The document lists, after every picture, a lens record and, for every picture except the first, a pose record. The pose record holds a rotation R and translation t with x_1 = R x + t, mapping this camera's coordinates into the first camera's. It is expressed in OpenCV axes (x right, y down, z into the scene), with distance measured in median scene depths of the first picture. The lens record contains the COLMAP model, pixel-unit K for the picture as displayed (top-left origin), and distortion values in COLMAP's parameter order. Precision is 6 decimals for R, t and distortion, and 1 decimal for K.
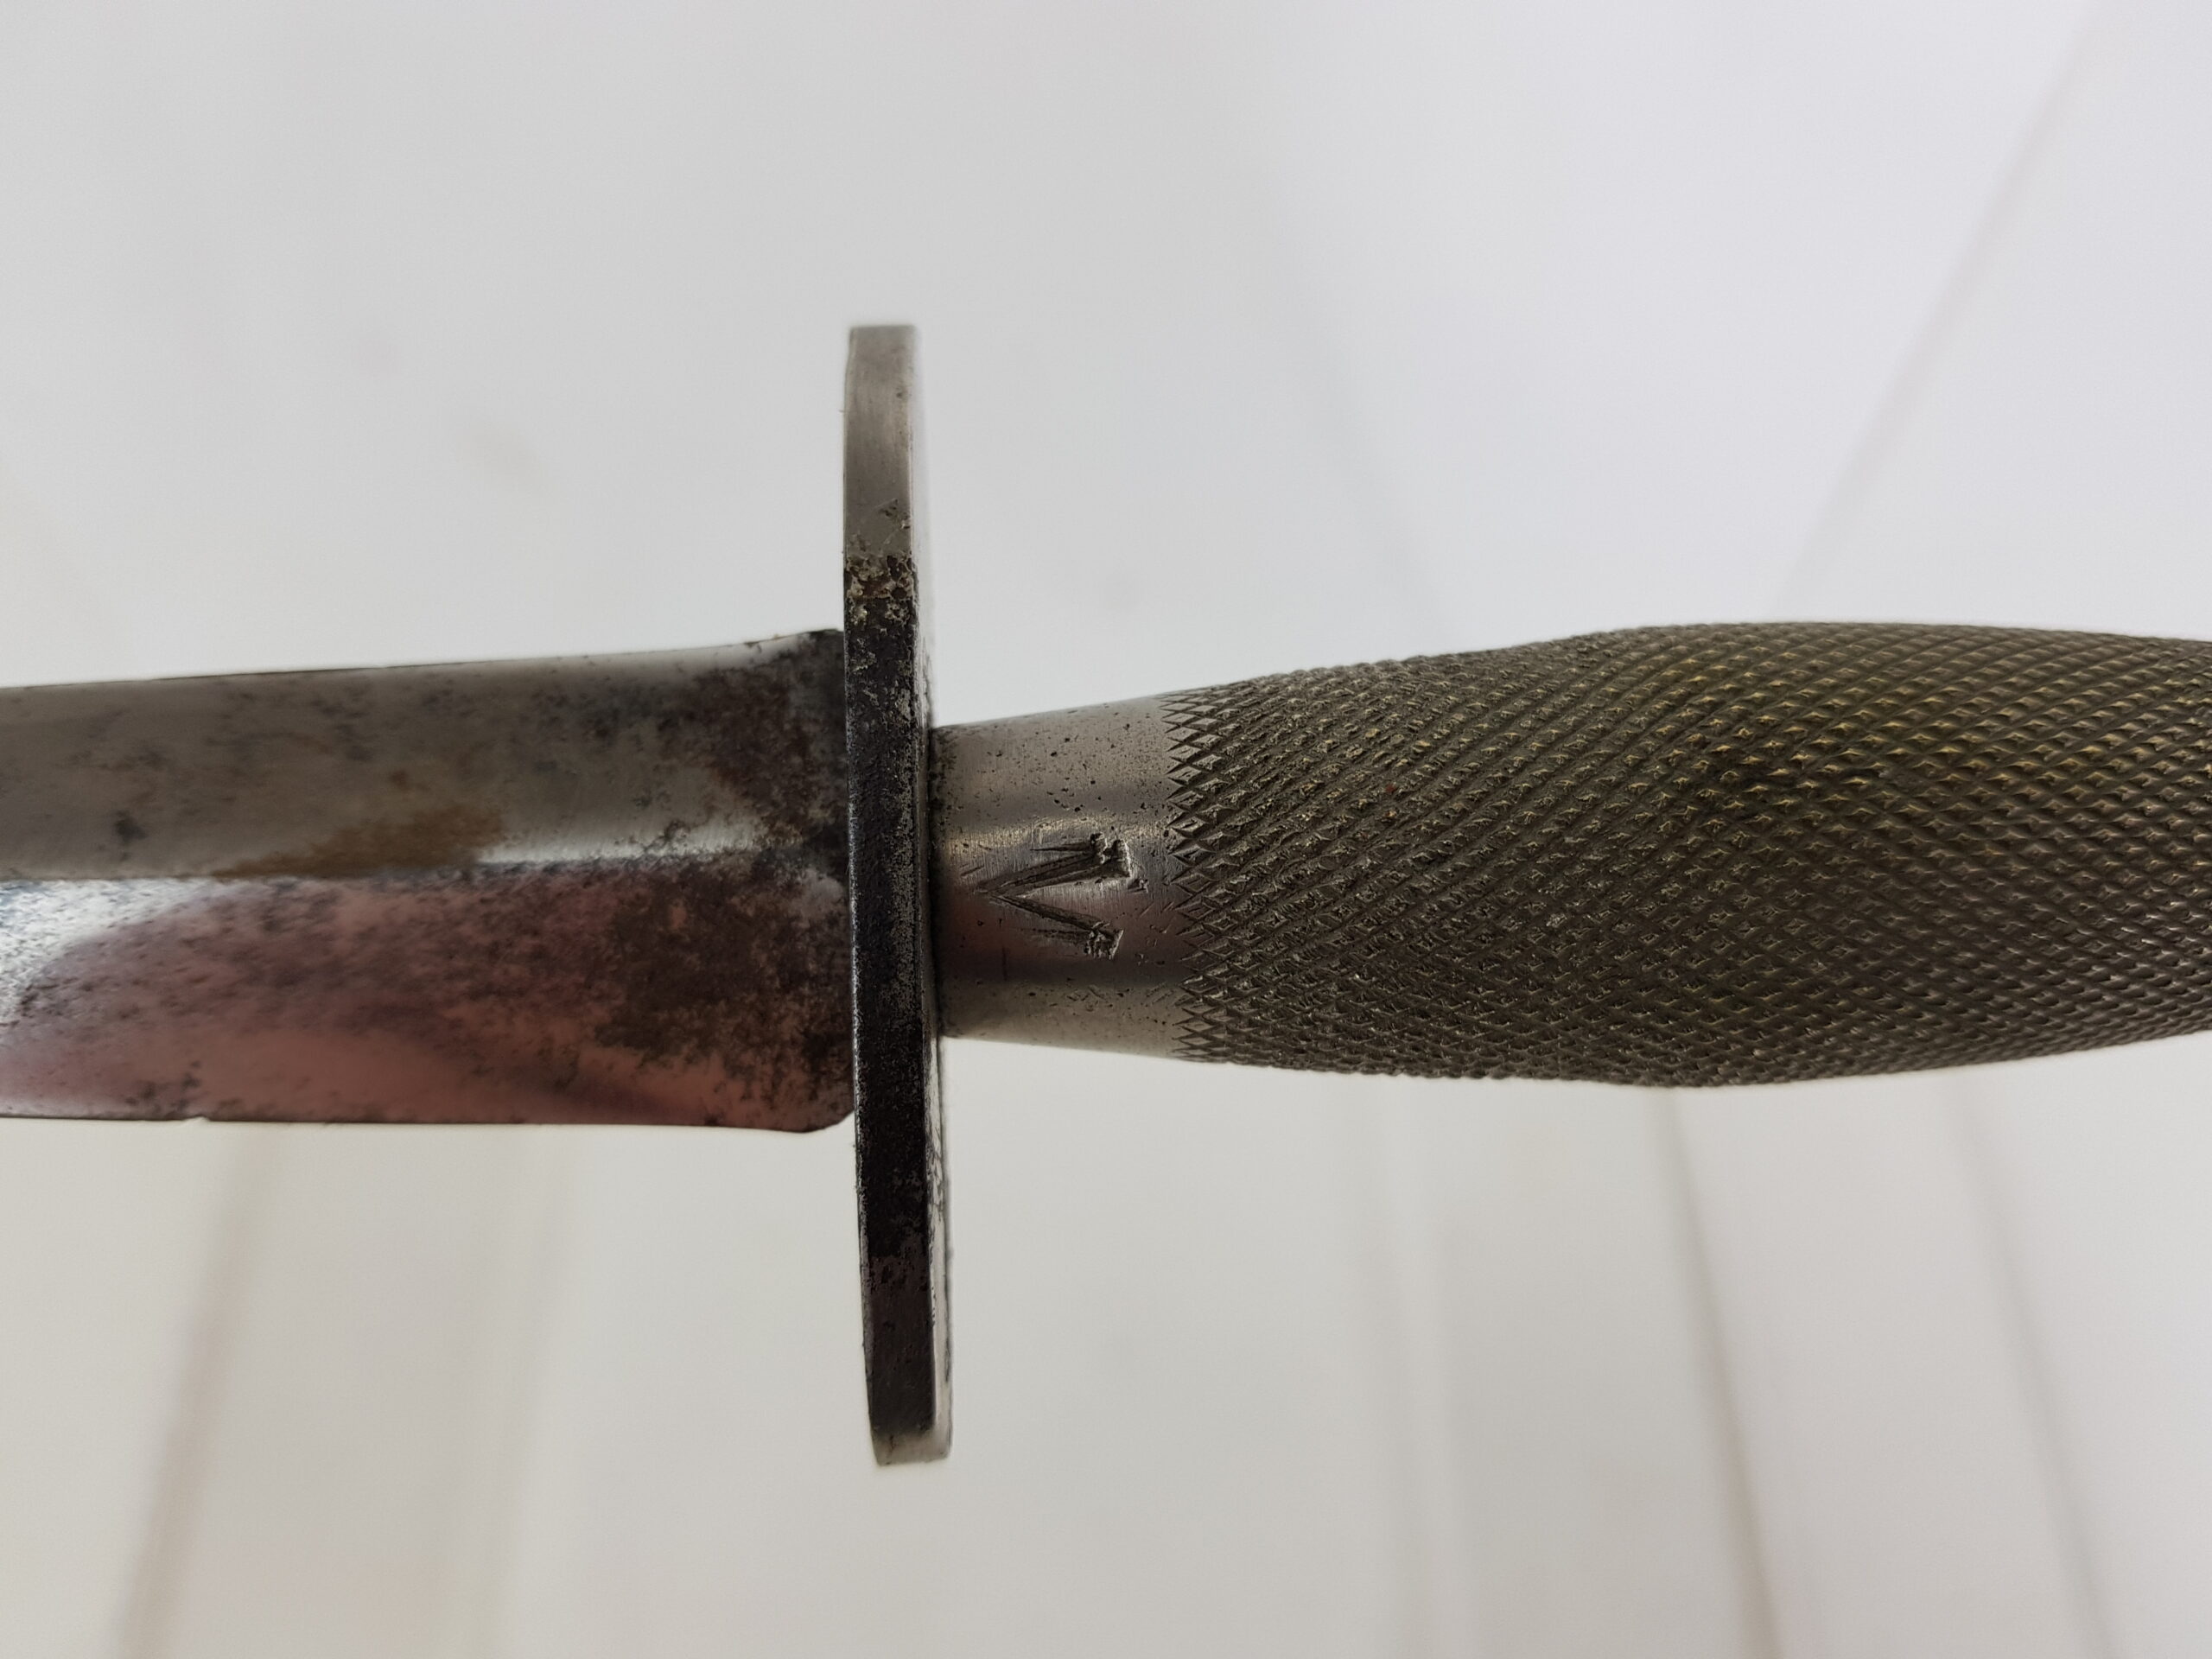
lens RADIAL K [[1717.9, 0, 1109.4], [0, 1717.9, 832.3], [0, 0, 1]] dist [0.052602, -0.244246]
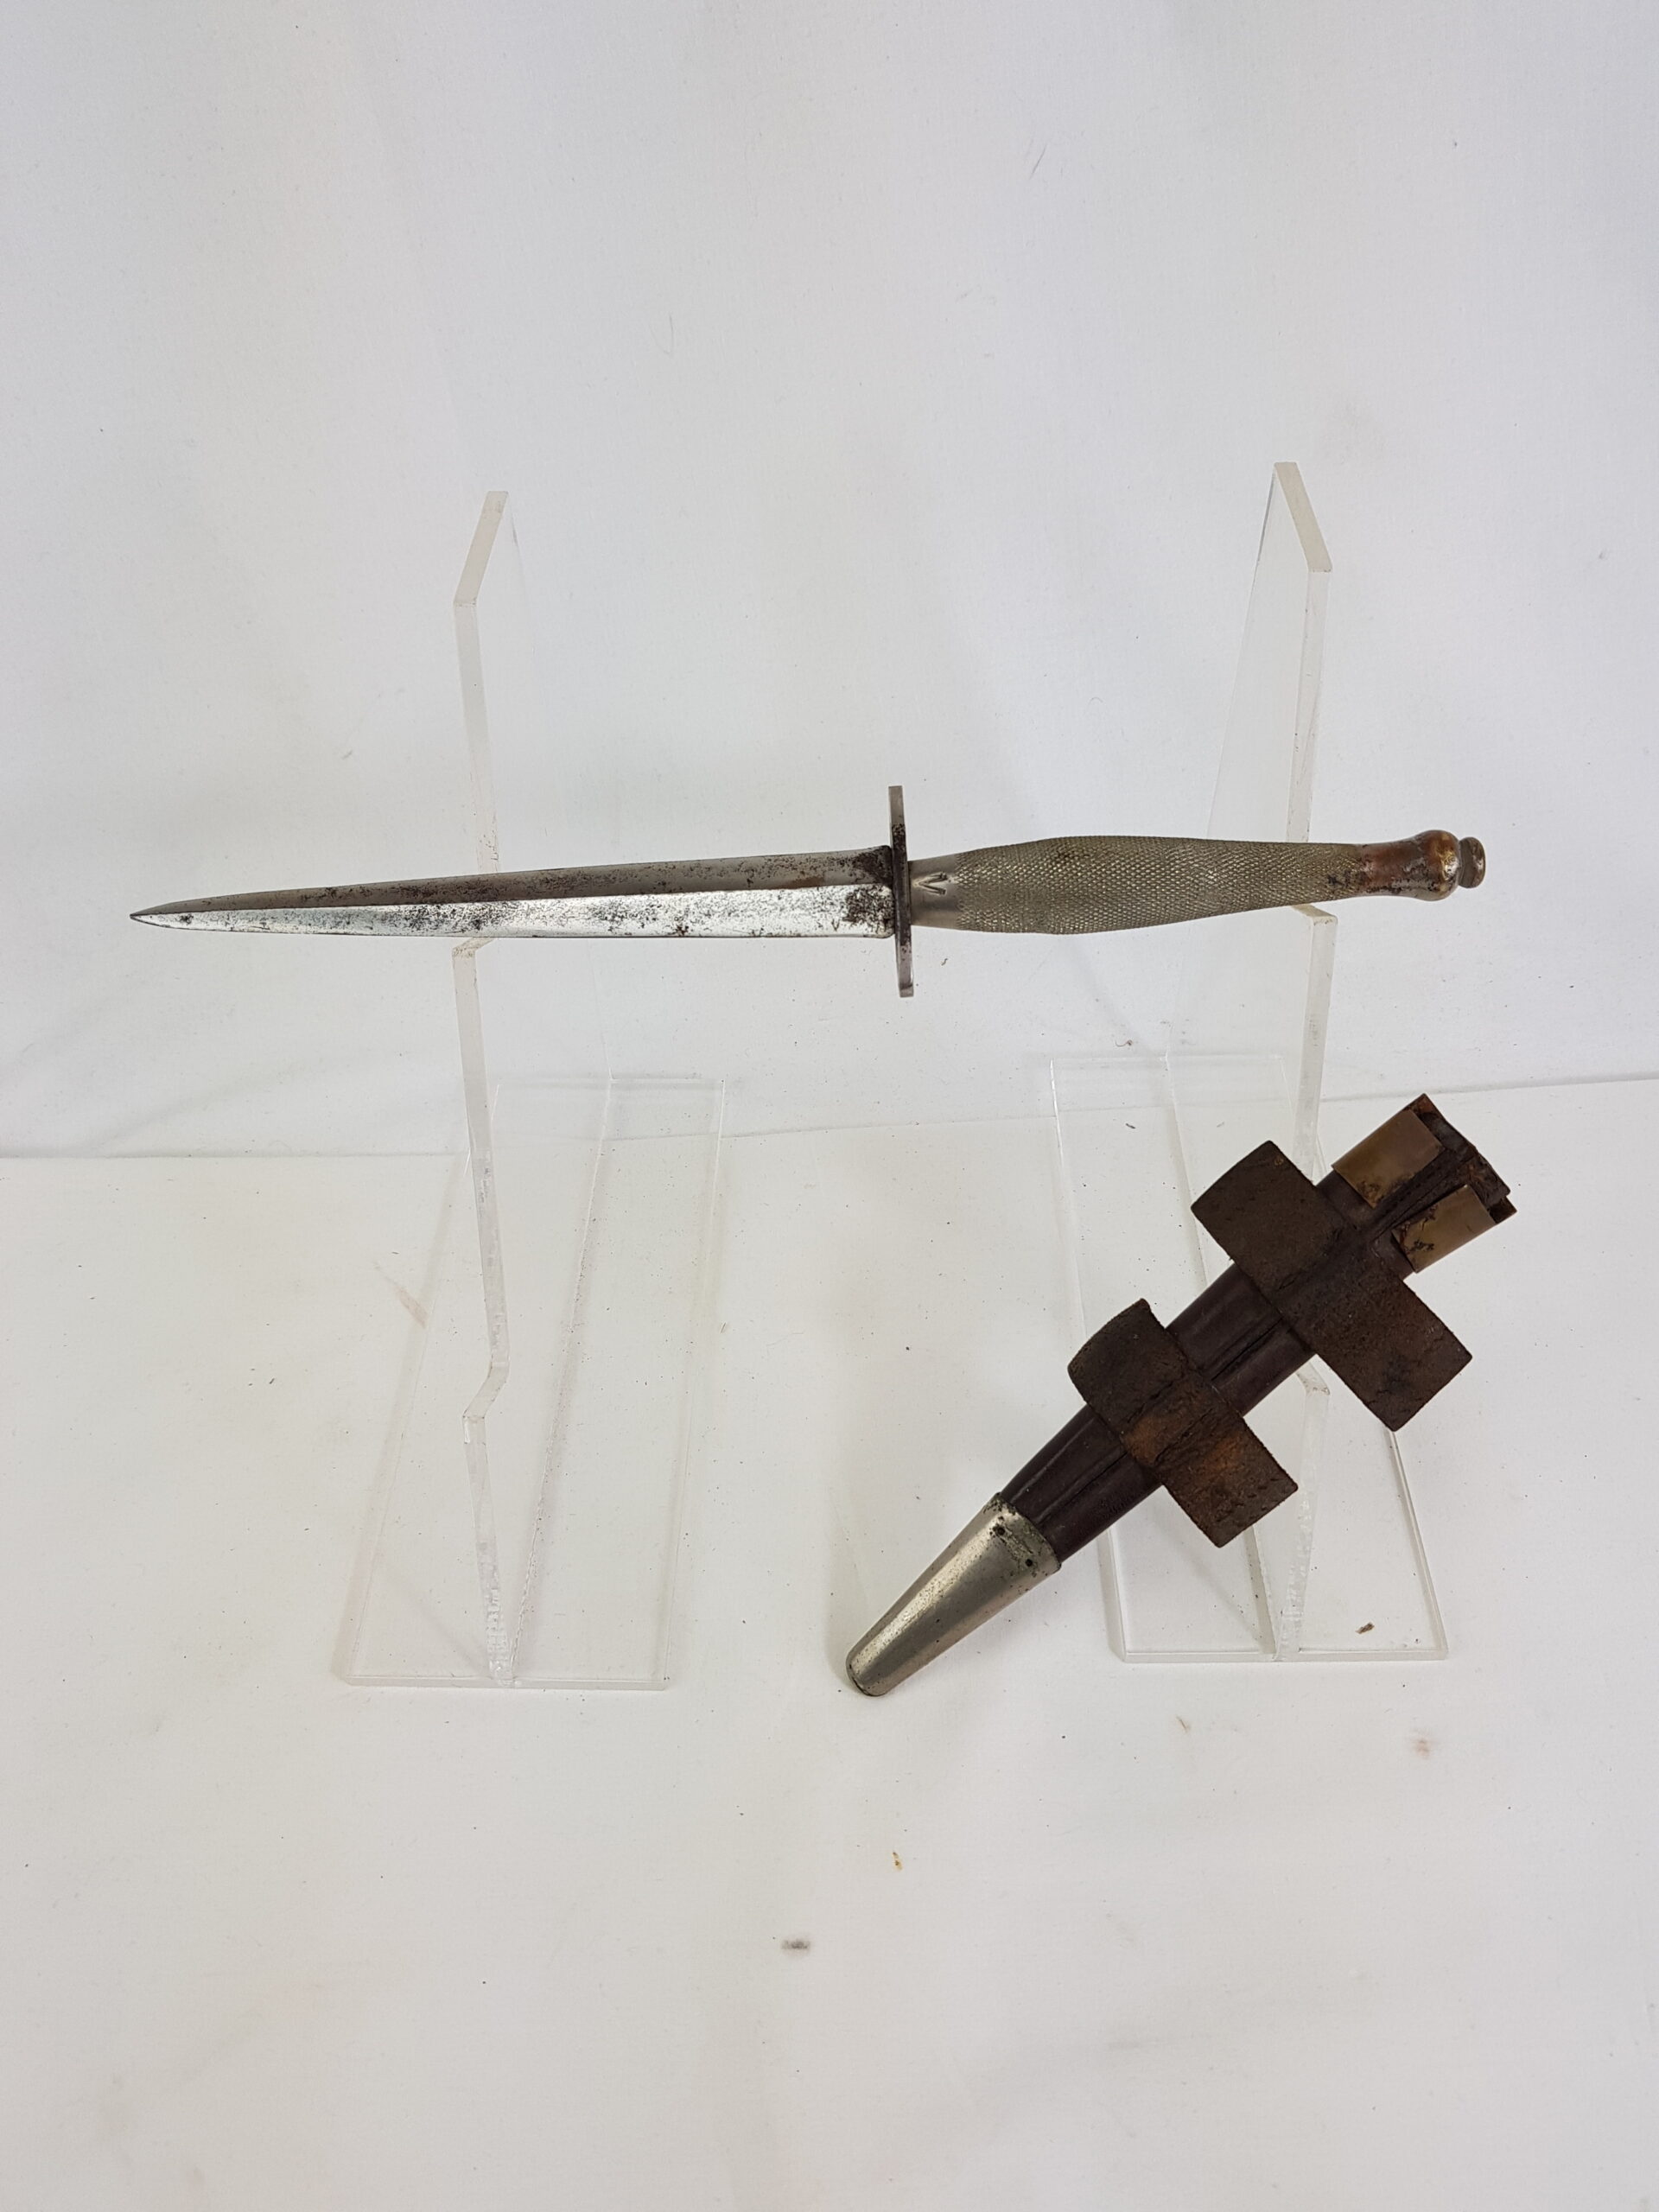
lens RADIAL K [[1650.9, 0, 842.9], [0, 1650.9, 1185.1], [0, 0, 1]] dist [0.070603, -0.181483]
pose [[0.998358, -0.013297, -0.055726, -0.038263], [0.003773, 0.985840, -0.167644, 1.693935], [0.057166, 0.167158, 0.984271, -3.627688]]
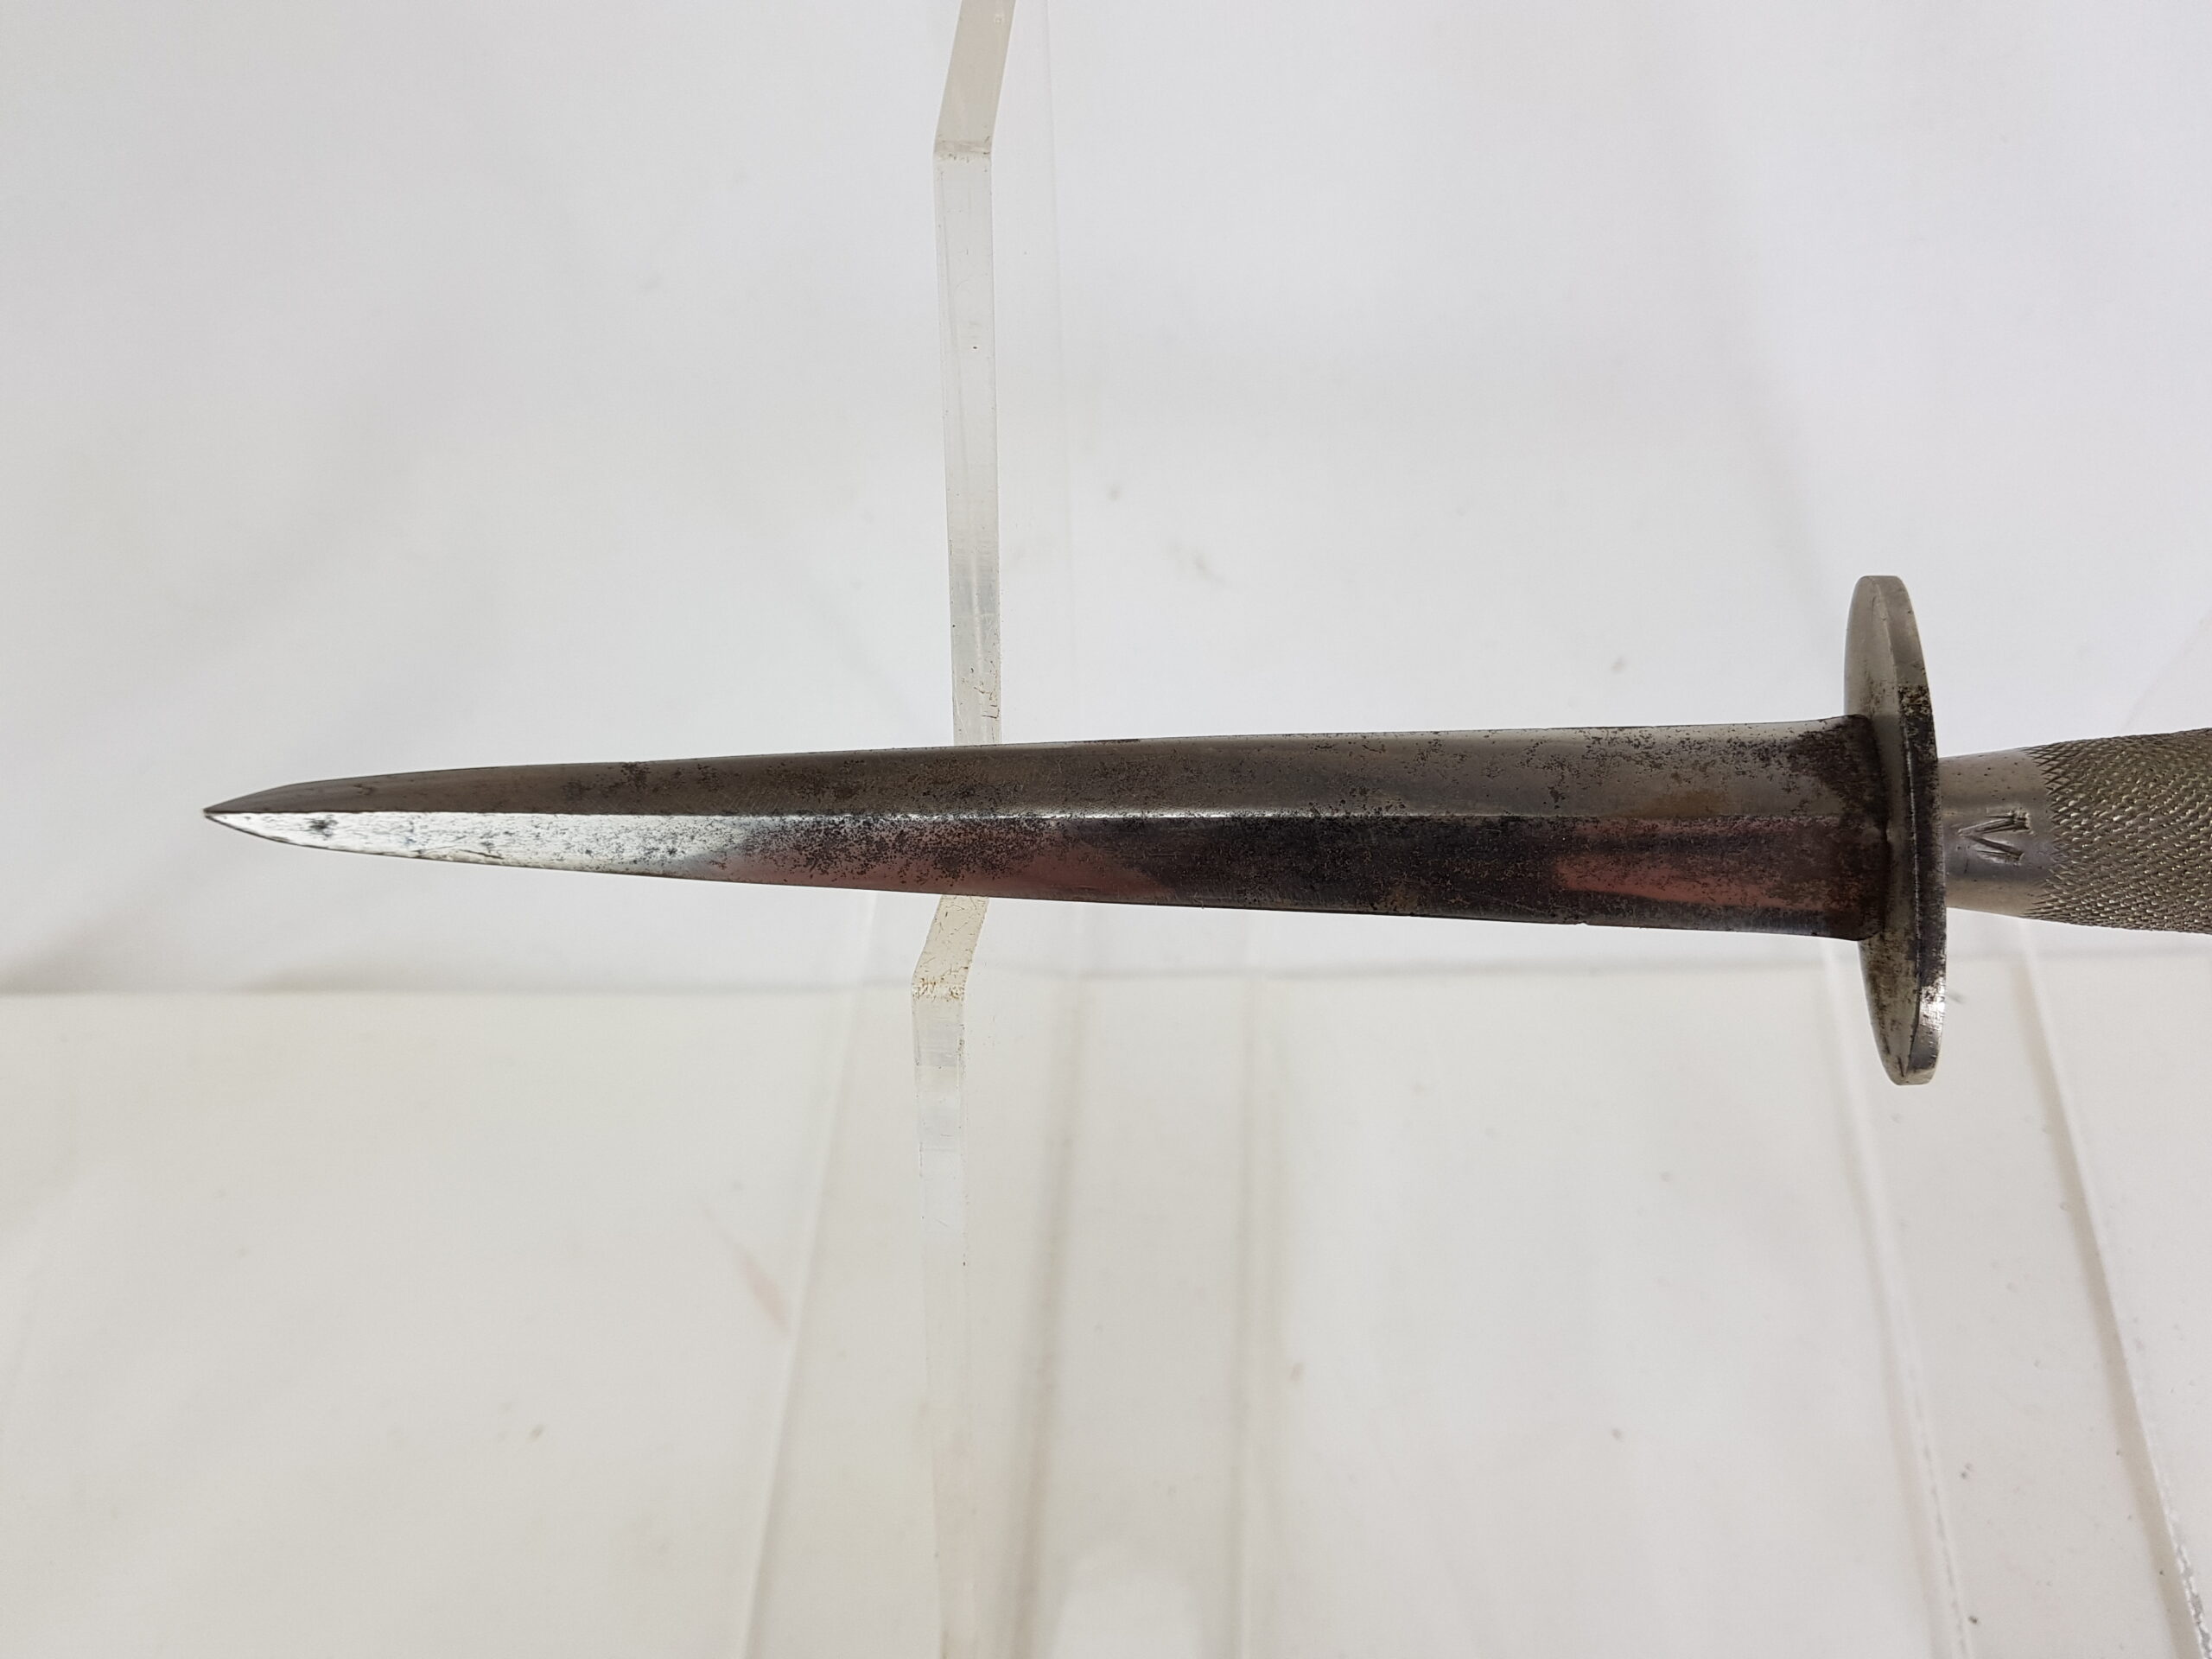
lens RADIAL K [[1688.5, 0, 1109.6], [0, 1688.5, 835.1], [0, 0, 1]] dist [0.073214, -0.189866]
pose [[0.996759, 0.036535, -0.071671, -0.997760], [-0.037788, 0.999154, -0.016203, 0.110727], [0.071018, 0.018859, 0.997297, -1.279780]]
